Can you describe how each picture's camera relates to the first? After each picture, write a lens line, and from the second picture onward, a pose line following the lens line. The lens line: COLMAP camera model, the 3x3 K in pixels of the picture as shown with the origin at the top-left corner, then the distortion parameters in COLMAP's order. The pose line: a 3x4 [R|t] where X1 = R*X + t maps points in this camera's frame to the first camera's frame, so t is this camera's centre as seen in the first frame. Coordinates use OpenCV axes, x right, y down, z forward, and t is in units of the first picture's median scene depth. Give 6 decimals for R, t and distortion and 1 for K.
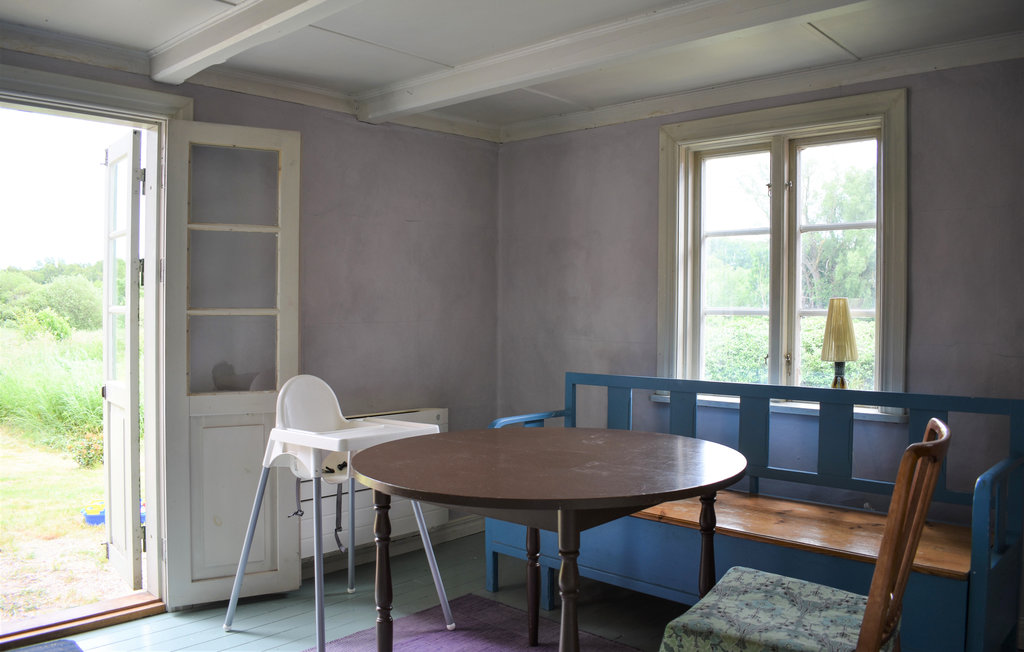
lens RADIAL K [[804.6, 0, 537.6], [0, 804.6, 321.5], [0, 0, 1]] dist [-0.092556, 0.005748]
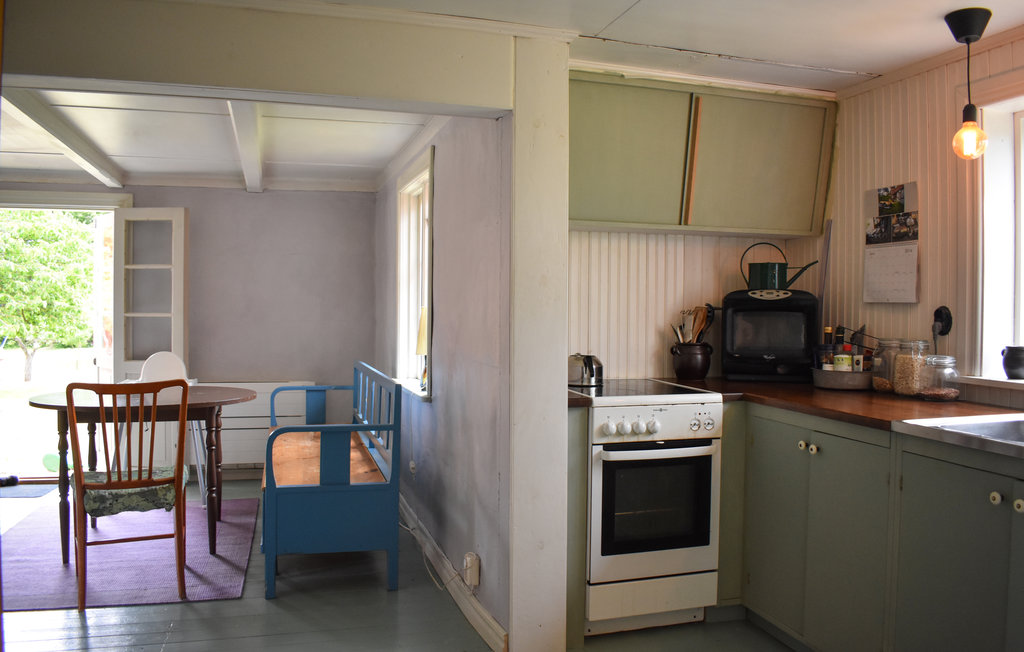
lens RADIAL K [[804.6, 0, 537.6], [0, 804.6, 321.5], [0, 0, 1]] dist [-0.092556, 0.005748]
pose [[0.863570, 0.010906, -0.504110, 1.207812], [-0.010297, 0.999939, 0.003993, -0.013108], [0.504123, 0.001743, 0.863630, -0.061070]]
